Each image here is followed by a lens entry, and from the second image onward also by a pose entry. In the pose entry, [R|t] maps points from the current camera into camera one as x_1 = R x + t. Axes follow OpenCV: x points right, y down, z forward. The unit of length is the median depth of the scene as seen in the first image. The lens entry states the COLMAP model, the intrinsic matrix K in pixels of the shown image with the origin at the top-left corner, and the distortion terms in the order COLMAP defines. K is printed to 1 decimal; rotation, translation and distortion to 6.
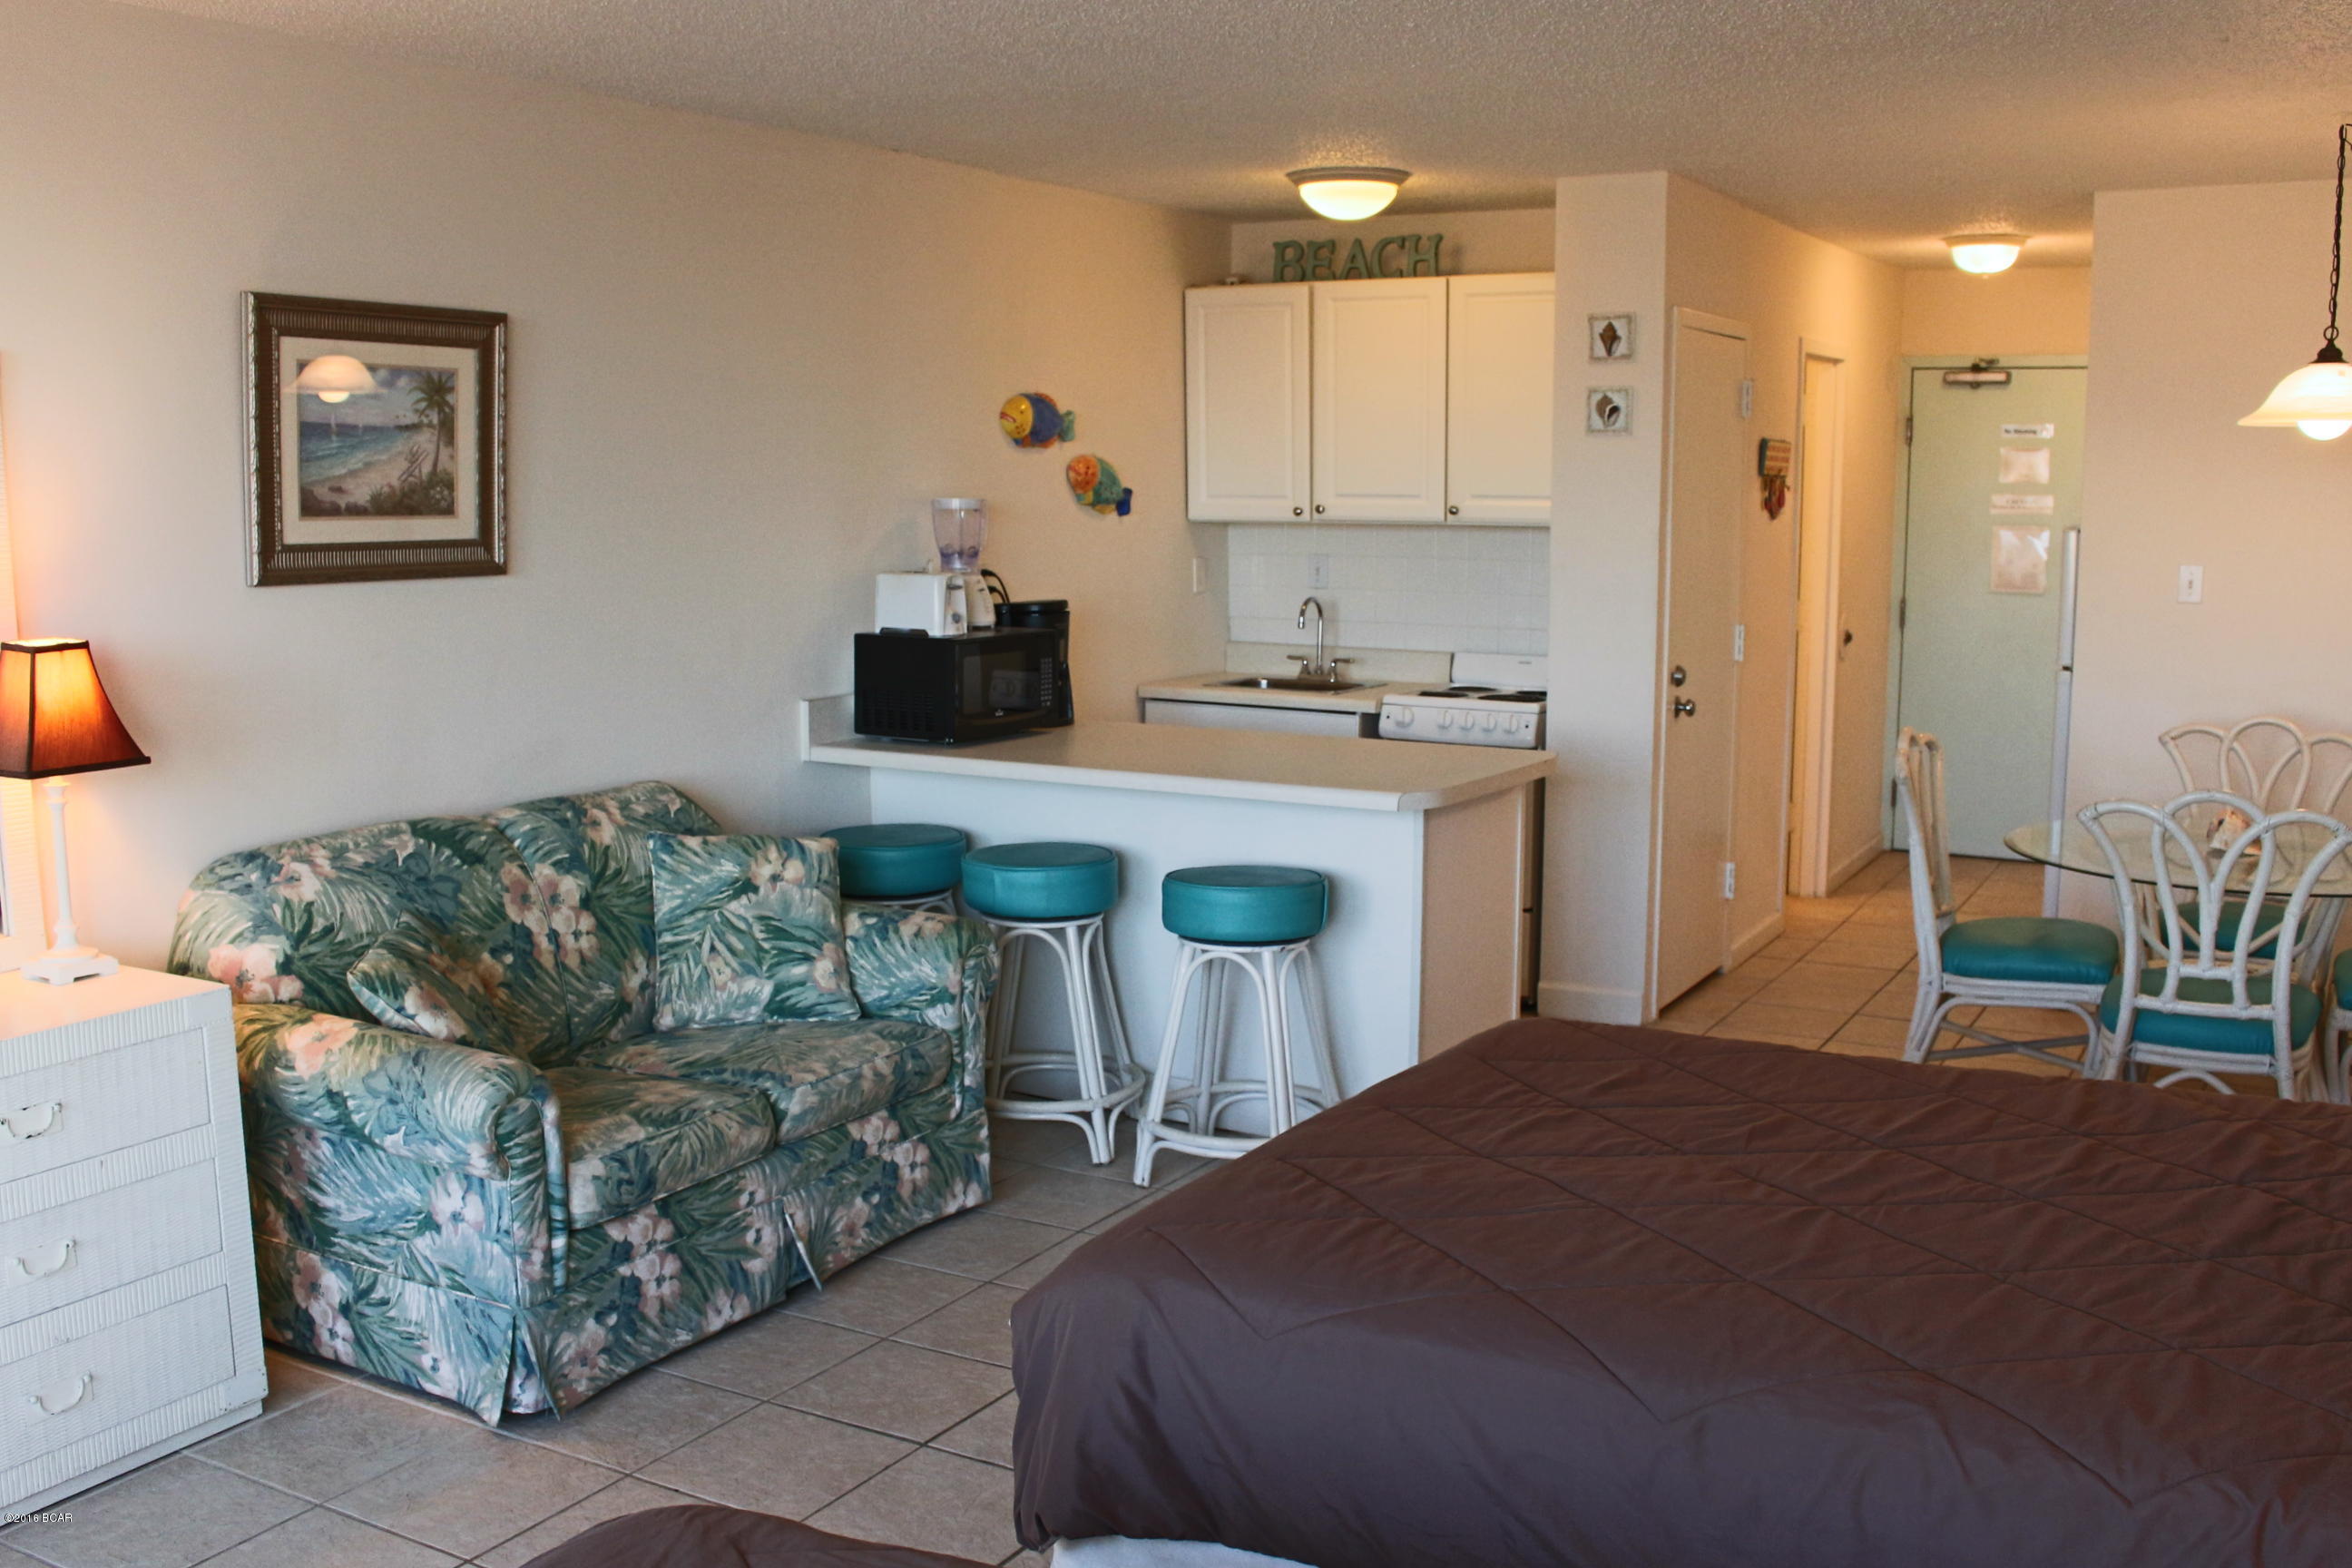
lens RADIAL K [[2163.9, 0, 1156.9], [0, 2163.9, 793.8], [0, 0, 1]] dist [-0.102419, 0.000000]
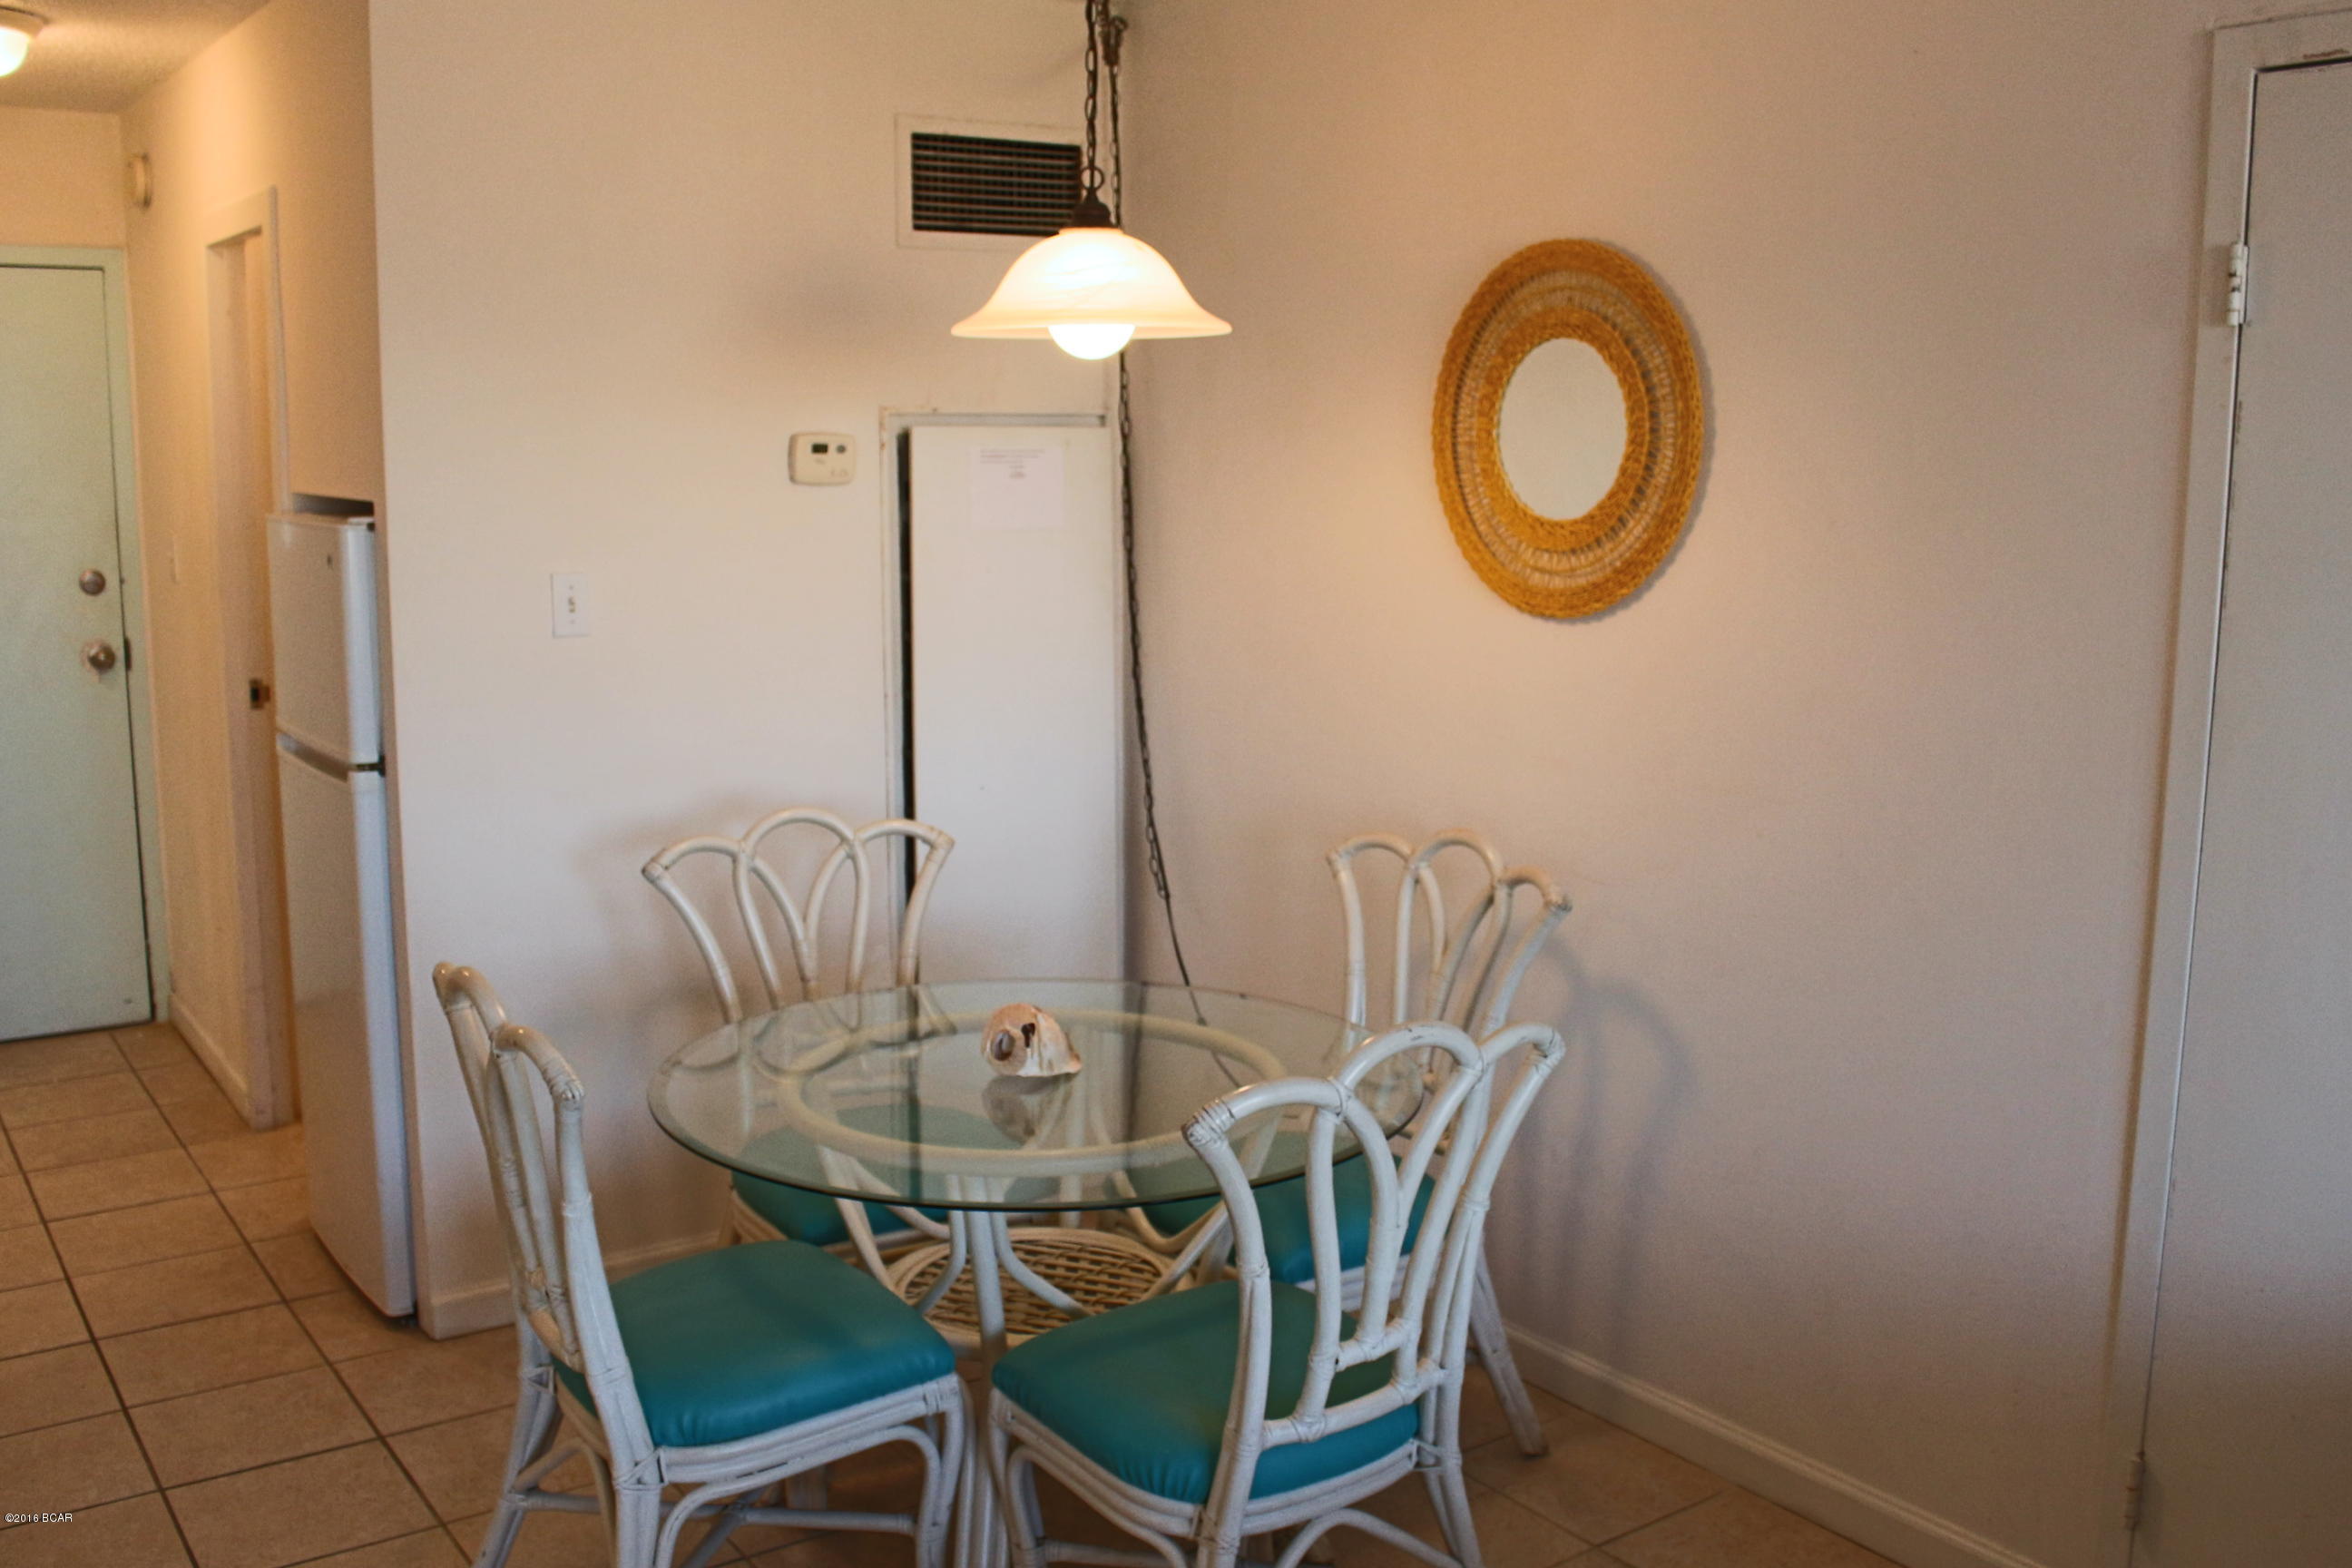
lens RADIAL K [[2163.9, 0, 1173.1], [0, 2163.9, 794.6], [0, 0, 1]] dist [-0.102419, 0.000000]
pose [[0.415769, -0.142107, 0.898299, -0.000190], [0.120796, 0.987595, 0.100324, -0.110066], [-0.901412, 0.066799, 0.427777, 0.747220]]
